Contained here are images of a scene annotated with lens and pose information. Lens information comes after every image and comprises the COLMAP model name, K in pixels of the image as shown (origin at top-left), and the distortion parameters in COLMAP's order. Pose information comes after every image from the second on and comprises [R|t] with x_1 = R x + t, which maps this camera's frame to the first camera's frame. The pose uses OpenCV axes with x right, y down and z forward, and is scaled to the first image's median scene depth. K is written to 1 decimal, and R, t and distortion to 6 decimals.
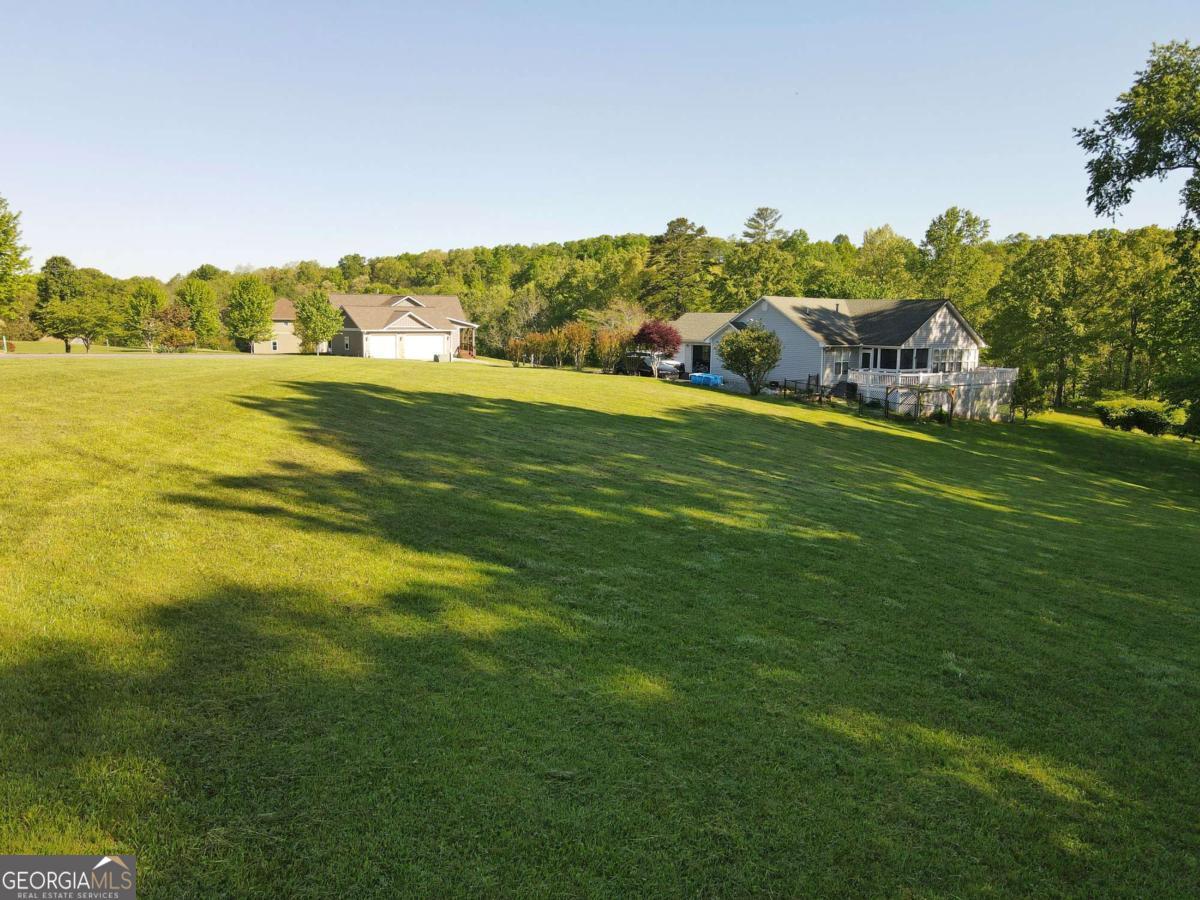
lens RADIAL K [[848.5, 0, 601.0], [0, 848.5, 450.7], [0, 0, 1]] dist [0.027387, 0.003369]
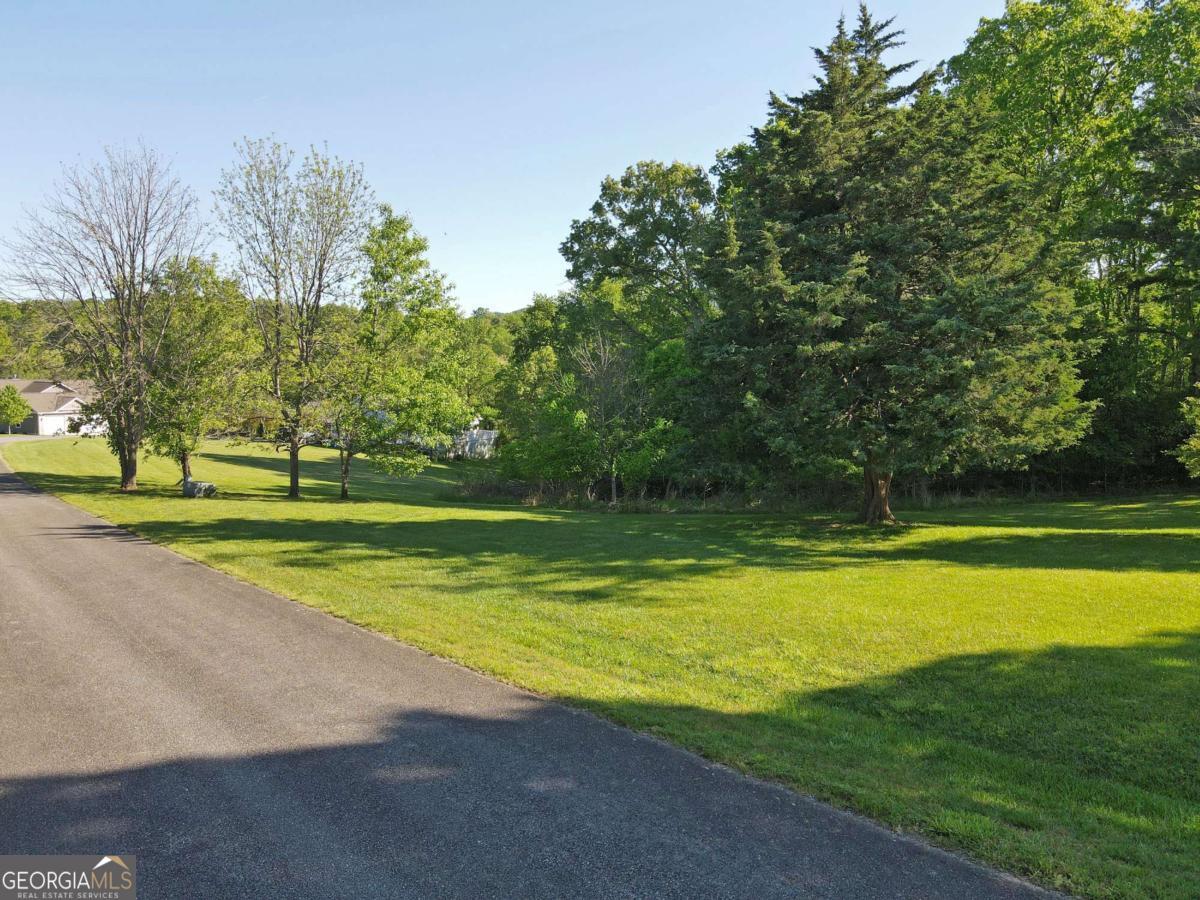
lens RADIAL K [[848.5, 0, 600.5], [0, 848.5, 448.6], [0, 0, 1]] dist [0.027387, 0.003369]
pose [[0.879091, -0.041215, 0.474869, -0.109235], [0.072875, 0.996164, -0.048448, 0.031507], [-0.471050, 0.077197, 0.878722, -0.431665]]
